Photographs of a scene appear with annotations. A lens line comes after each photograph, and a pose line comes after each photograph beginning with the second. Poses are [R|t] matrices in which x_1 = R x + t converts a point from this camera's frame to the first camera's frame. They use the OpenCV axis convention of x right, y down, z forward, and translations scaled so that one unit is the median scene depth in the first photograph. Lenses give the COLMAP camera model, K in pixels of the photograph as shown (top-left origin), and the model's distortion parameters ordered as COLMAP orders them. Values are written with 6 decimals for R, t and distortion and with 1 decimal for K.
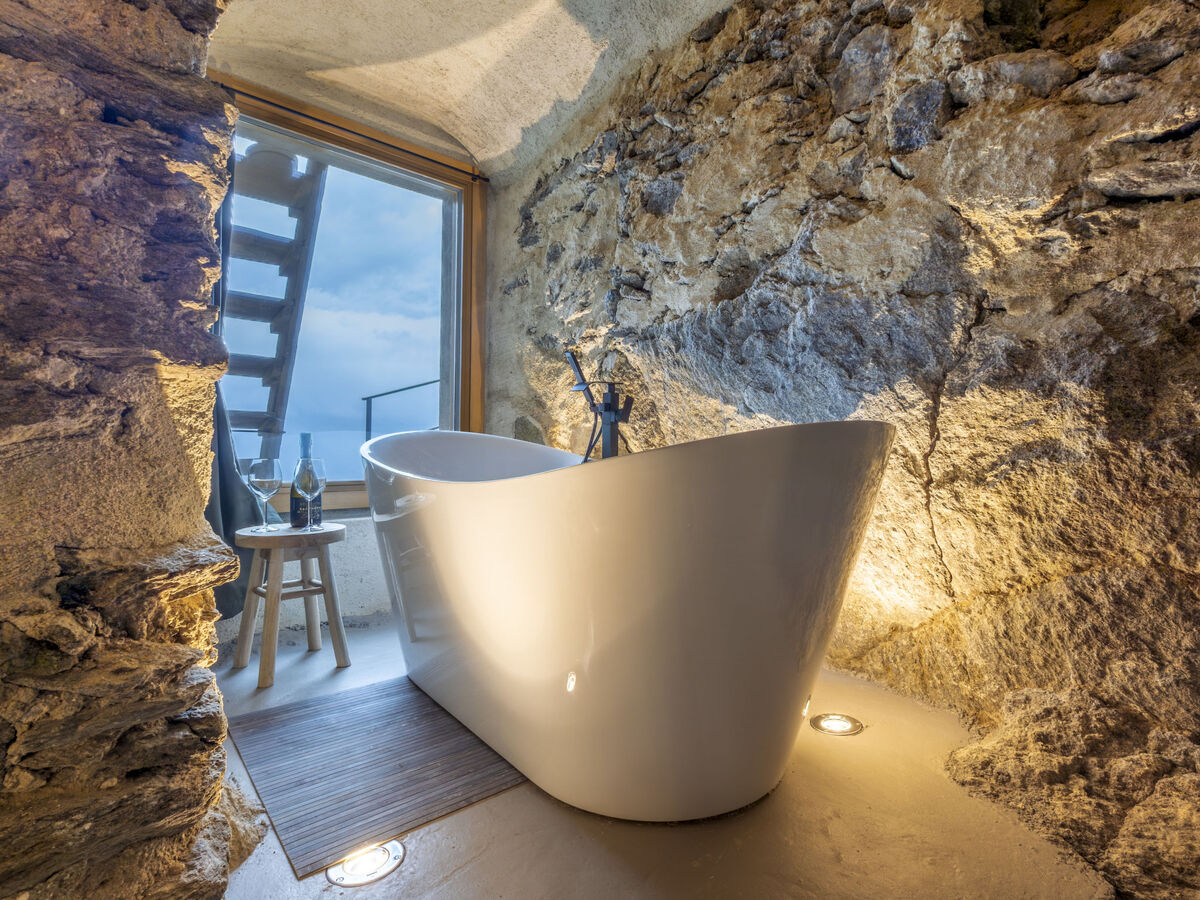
lens RADIAL K [[631.2, 0, 596.8], [0, 631.2, 451.9], [0, 0, 1]] dist [0.006757, -0.002478]
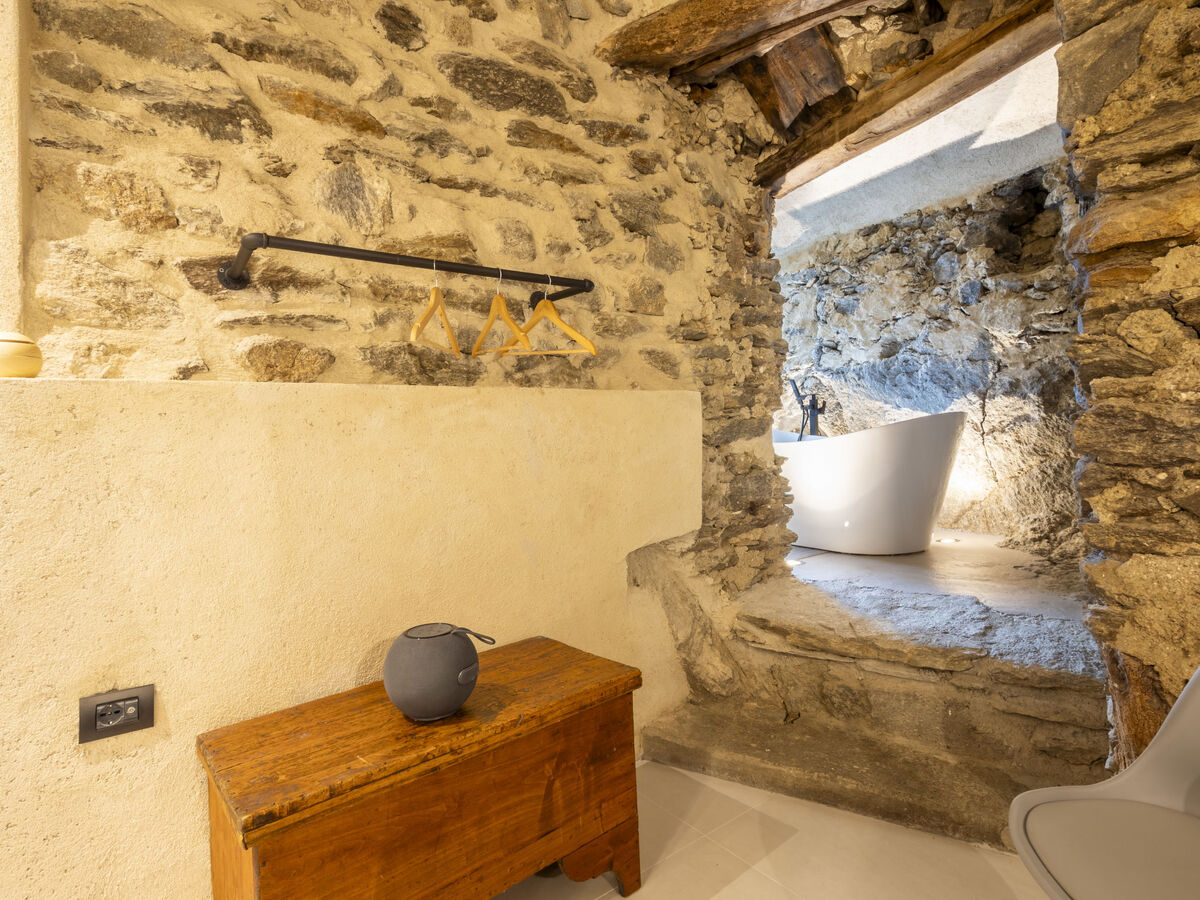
lens RADIAL K [[631.2, 0, 601.6], [0, 631.2, 440.6], [0, 0, 1]] dist [0.006757, -0.002478]
pose [[0.993972, -0.045964, -0.099529, -0.734148], [0.045662, 0.998943, -0.005306, 0.021464], [0.099668, 0.000729, 0.995021, -1.656913]]
